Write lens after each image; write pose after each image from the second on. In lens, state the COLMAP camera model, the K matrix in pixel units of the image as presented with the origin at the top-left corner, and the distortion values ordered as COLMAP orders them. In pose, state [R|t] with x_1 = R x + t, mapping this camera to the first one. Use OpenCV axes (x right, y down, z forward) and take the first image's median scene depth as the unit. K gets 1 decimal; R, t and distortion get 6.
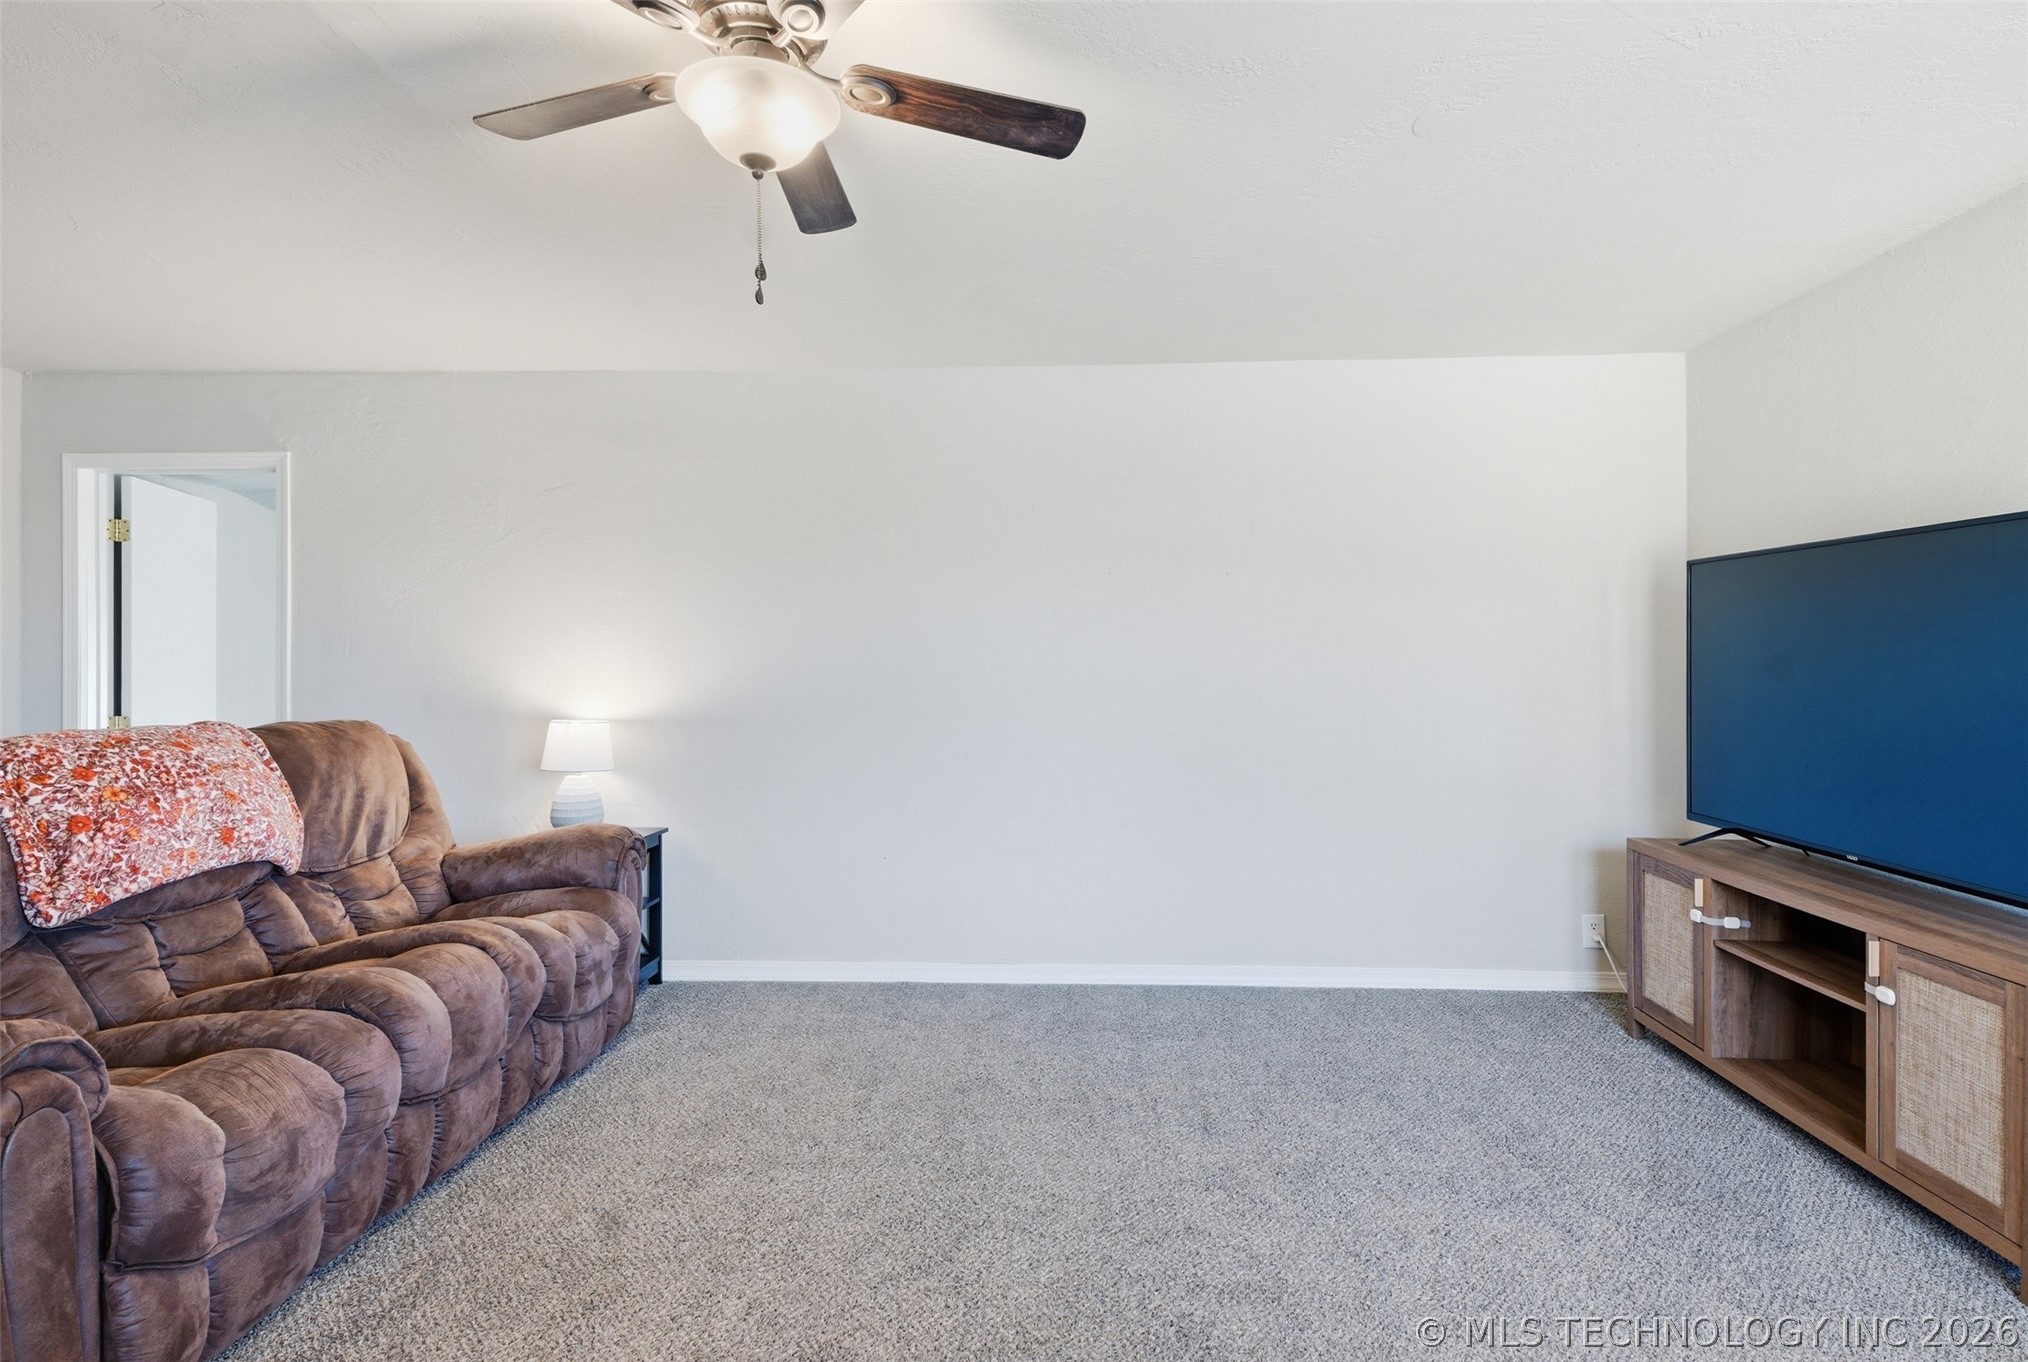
lens RADIAL K [[1097.5, 0, 1019.8], [0, 1097.5, 655.6], [0, 0, 1]] dist [0.037786, -0.000437]
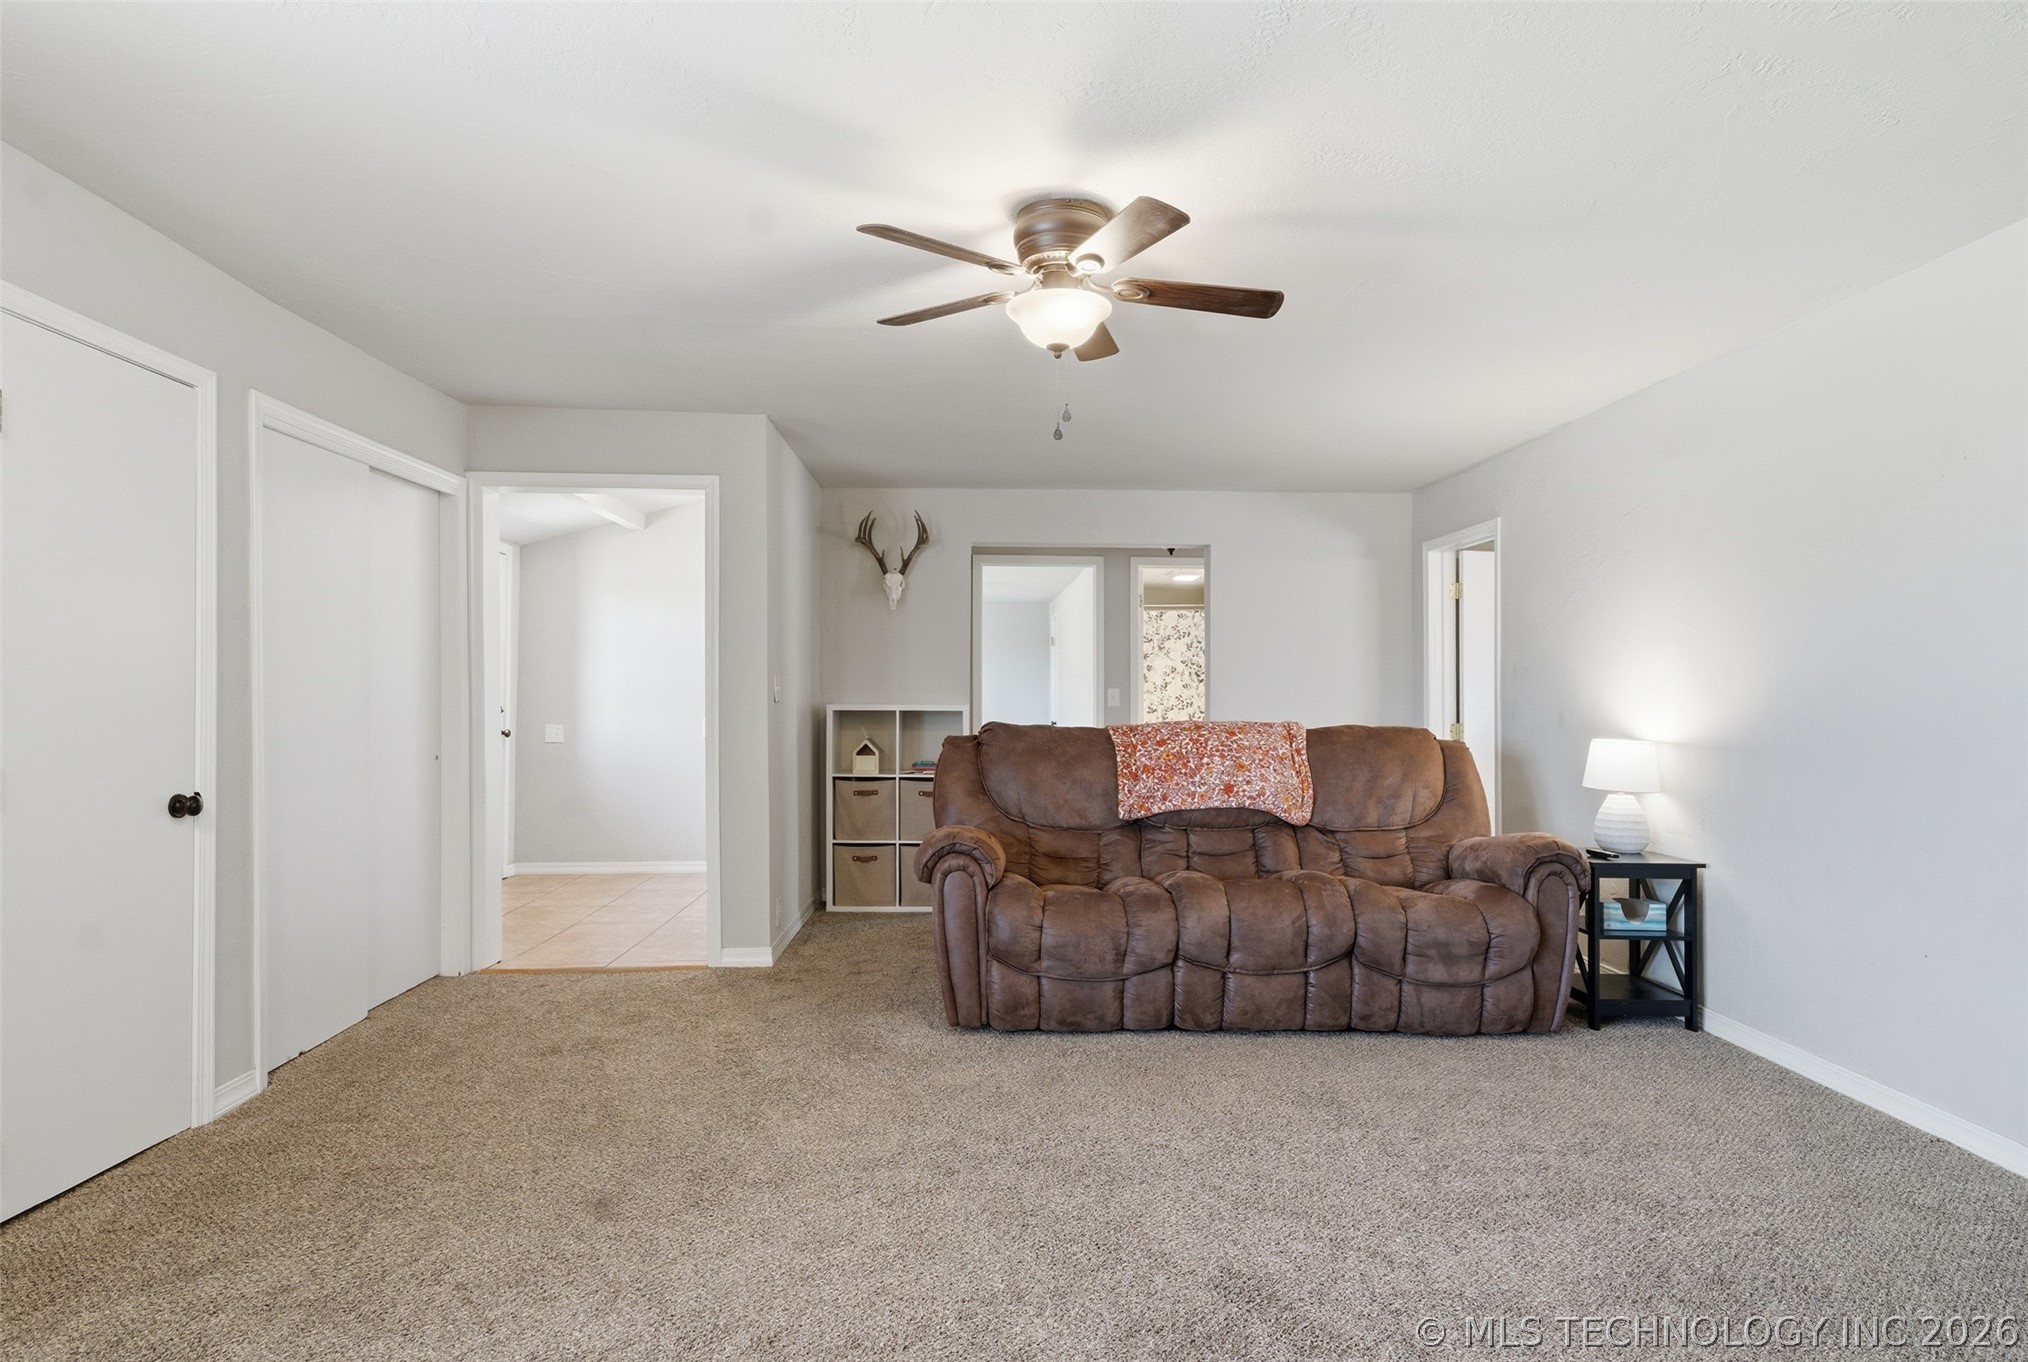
lens RADIAL K [[1114.8, 0, 1018.9], [0, 1114.8, 690.0], [0, 0, 1]] dist [0.040706, 0.000409]
pose [[0.081640, -0.002834, -0.996658, 0.865459], [0.007552, 0.999969, -0.002225, 0.017404], [0.996633, -0.007345, 0.081659, 0.549863]]
